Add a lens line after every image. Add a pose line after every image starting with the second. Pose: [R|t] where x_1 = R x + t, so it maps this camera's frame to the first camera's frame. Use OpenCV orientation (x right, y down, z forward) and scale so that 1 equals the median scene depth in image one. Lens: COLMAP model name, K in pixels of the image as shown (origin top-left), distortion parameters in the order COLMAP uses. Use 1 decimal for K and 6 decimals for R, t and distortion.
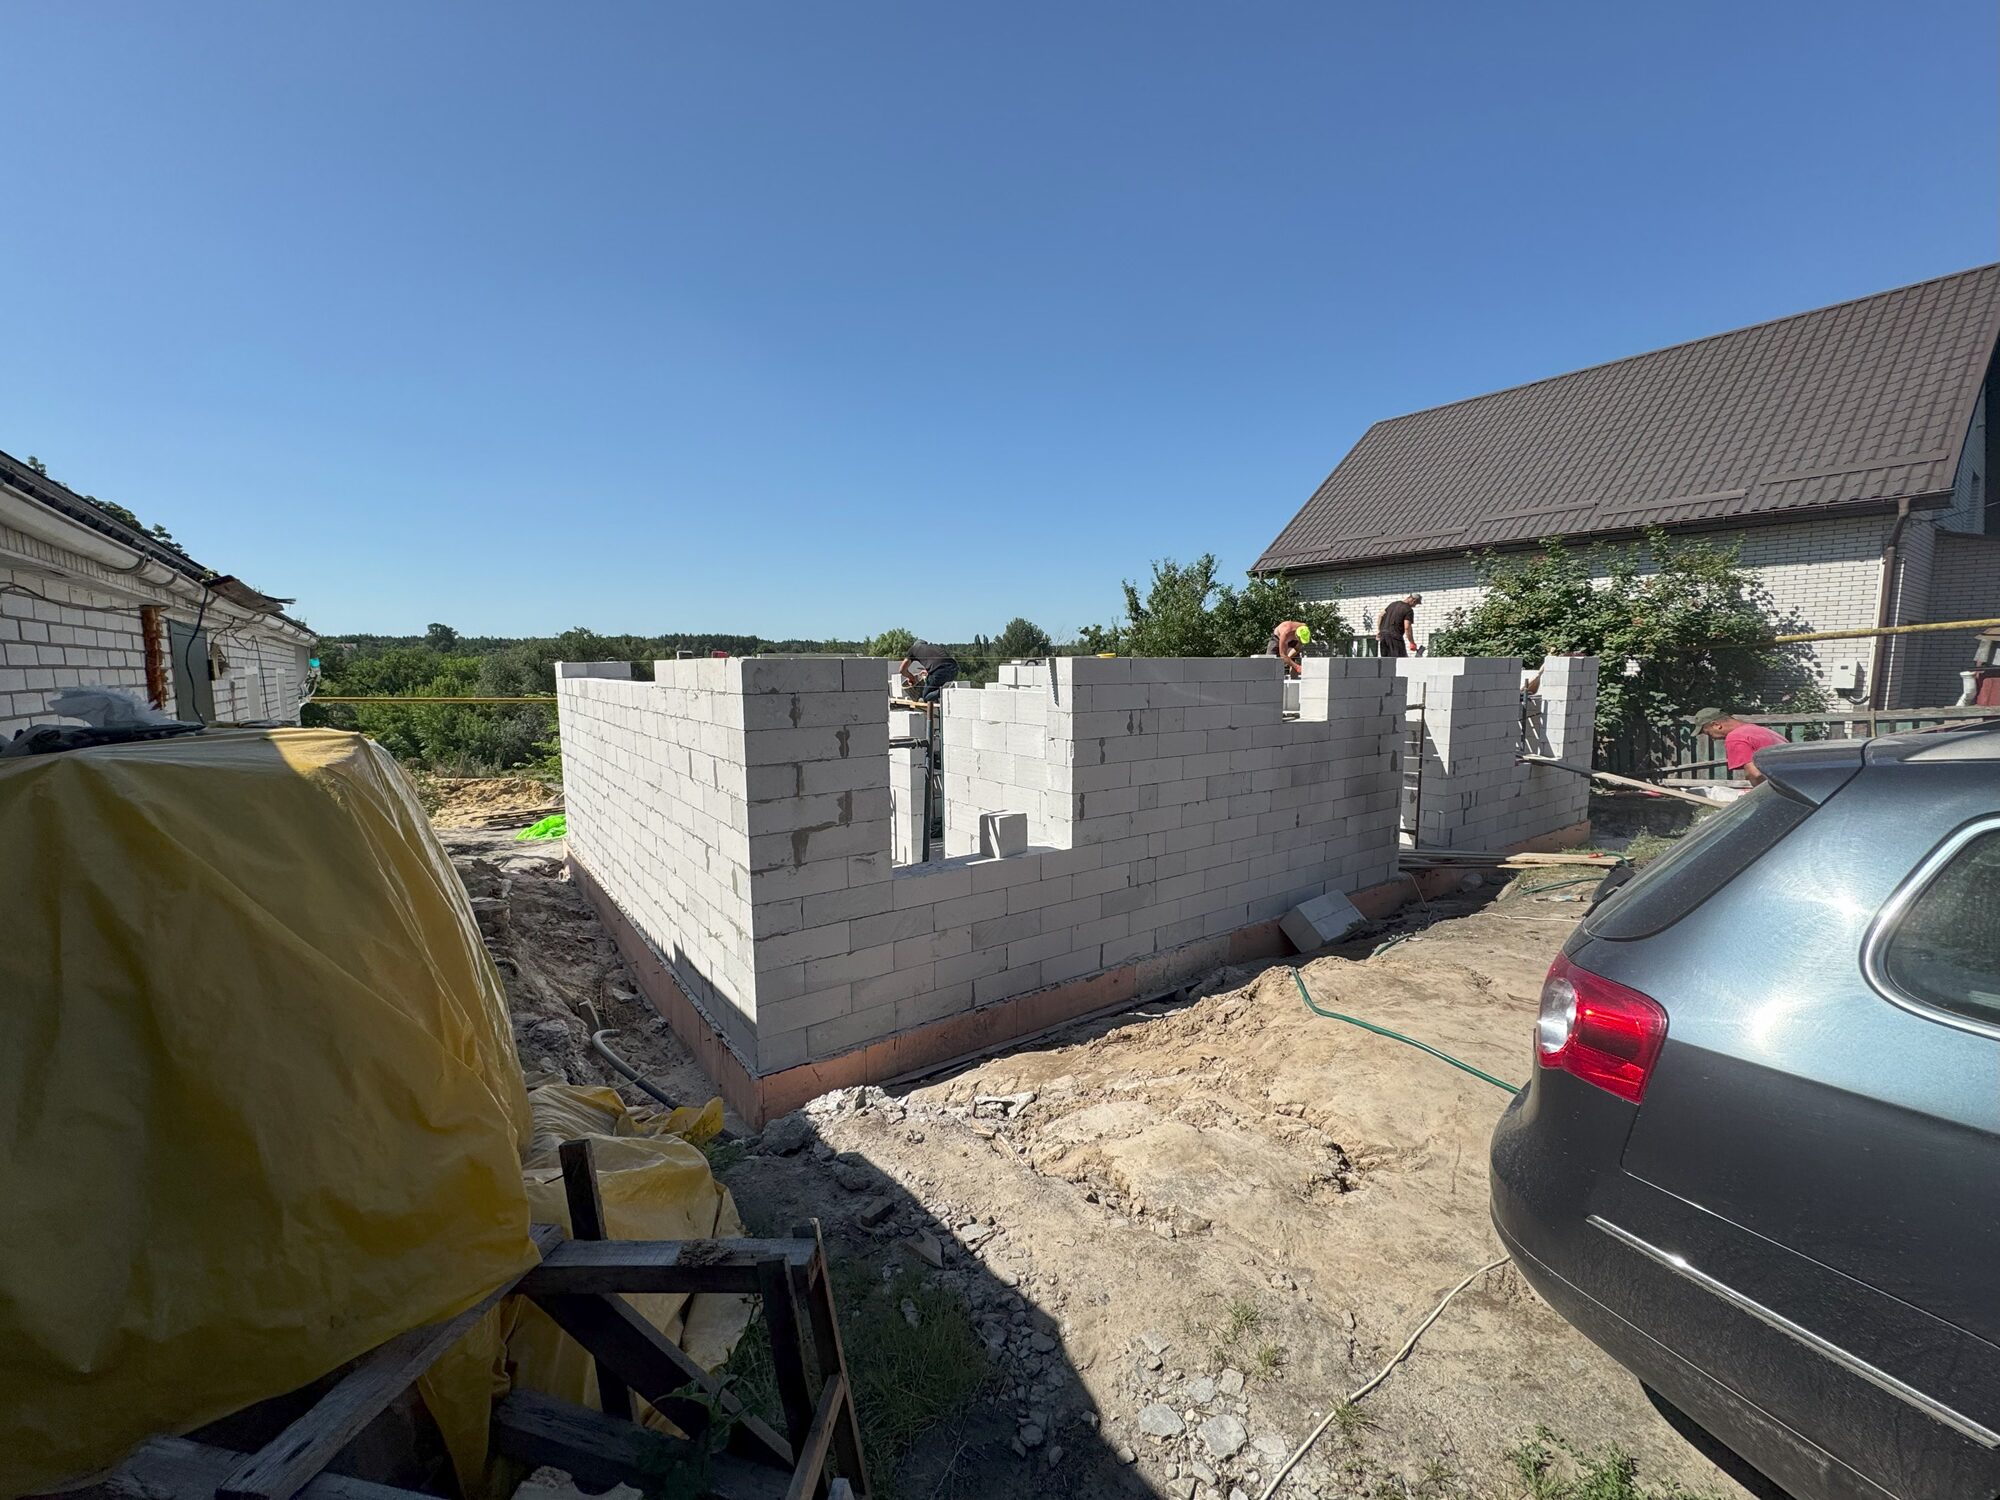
lens RADIAL K [[792.6, 0, 999.9], [0, 792.6, 754.3], [0, 0, 1]] dist [-0.002655, 0.000386]
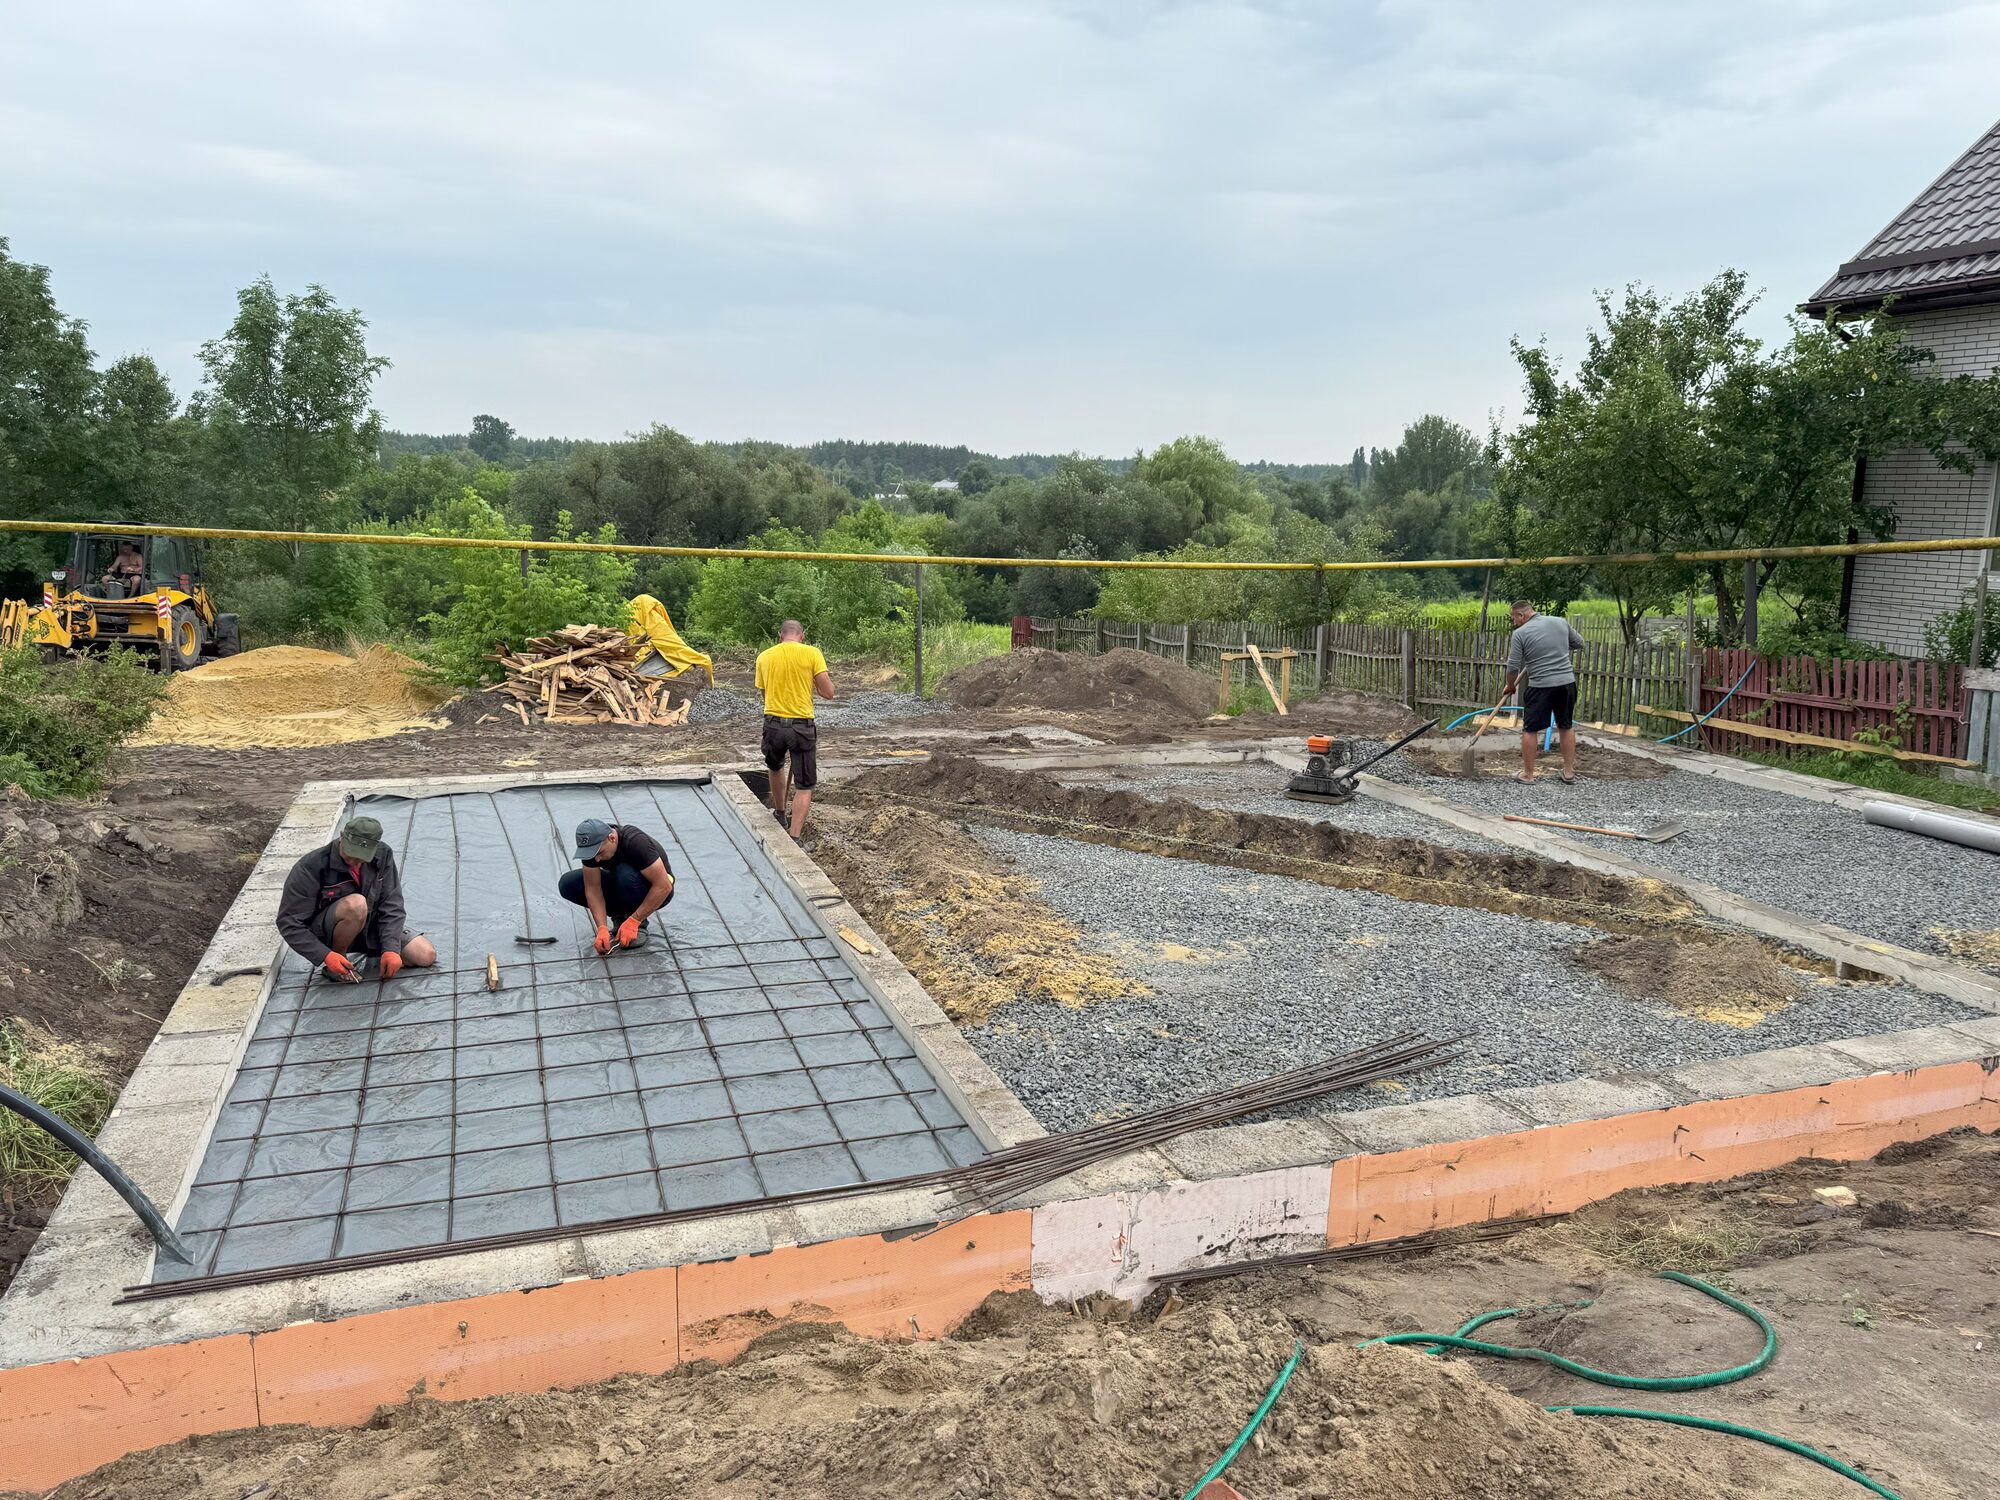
lens RADIAL K [[1399.8, 0, 993.7], [0, 1399.8, 740.4], [0, 0, 1]] dist [0.058080, -0.071370]
pose [[0.960651, 0.070852, -0.268571, 0.266039], [-0.055455, 0.996376, 0.064499, -0.026821], [0.272168, -0.047067, 0.961098, 0.221642]]
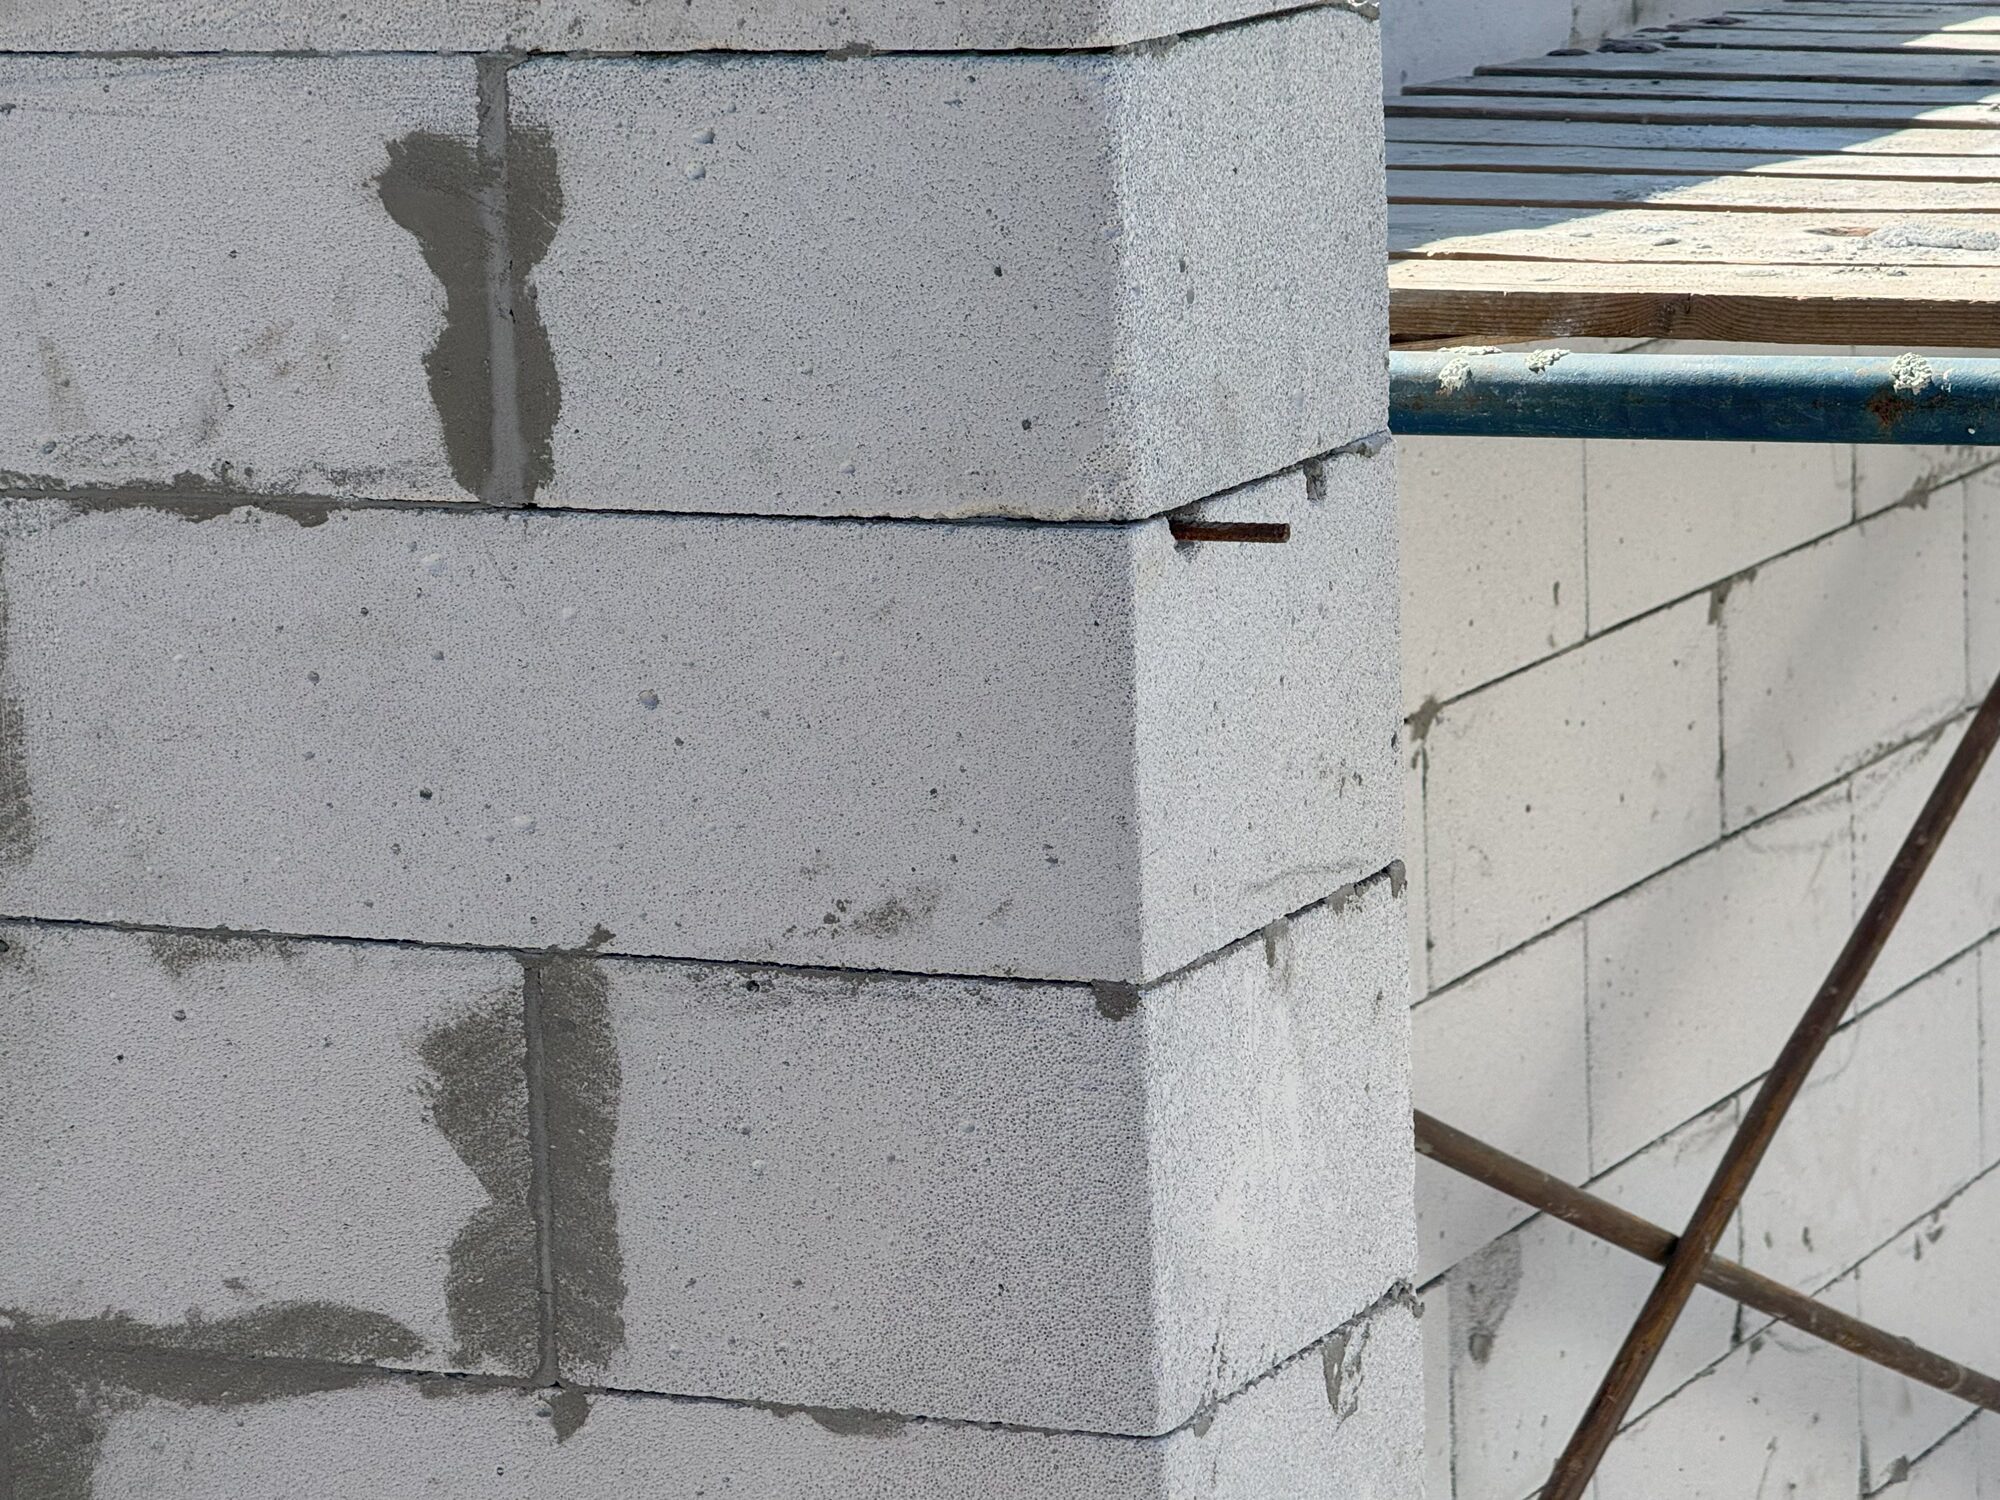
lens RADIAL K [[7055.7, 0, 993.3], [0, 7055.7, 756.1], [0, 0, 1]] dist [0.247160, 0.000000]
pose [[0.480621, 0.141915, -0.865369, 0.235029], [-0.066520, 0.989875, 0.125388, -0.033980], [0.874402, -0.002700, 0.485195, 0.425391]]
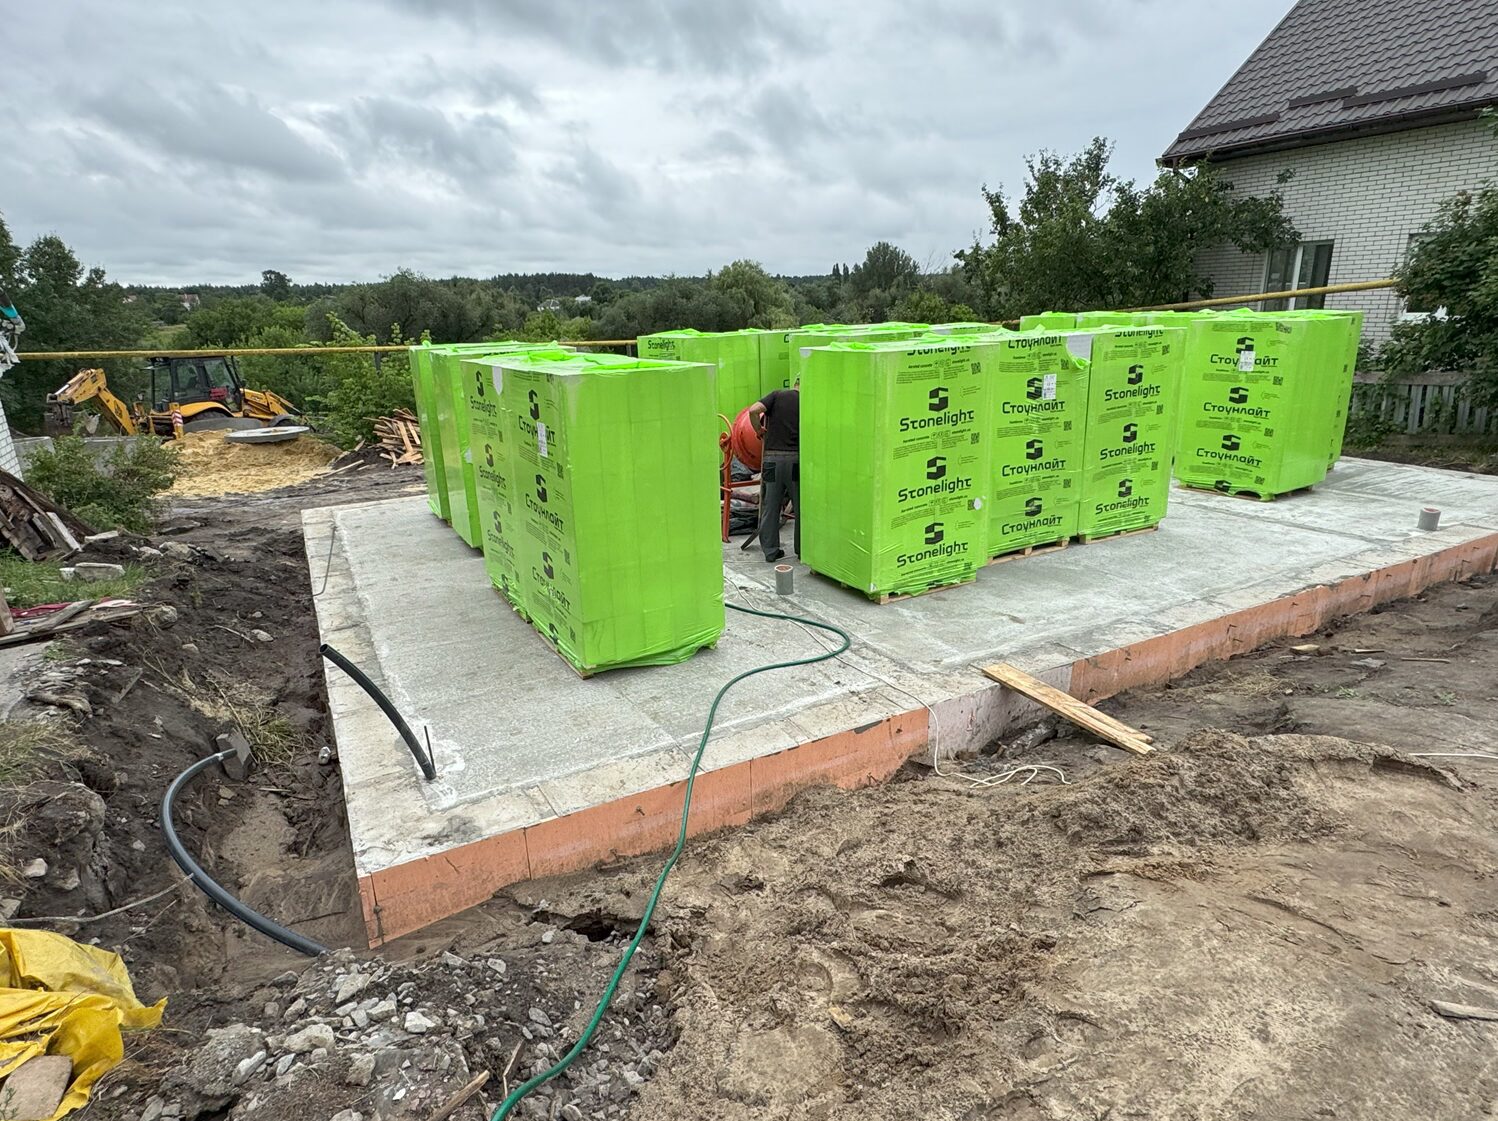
lens RADIAL K [[849.6, 0, 745.1], [0, 849.6, 566.3], [0, 0, 1]] dist [0.000848, -0.000341]
pose [[0.991108, 0.013974, -0.132325, 0.080371], [0.011320, 0.982010, 0.188489, -0.009845], [0.132579, -0.188310, 0.973120, 0.188745]]
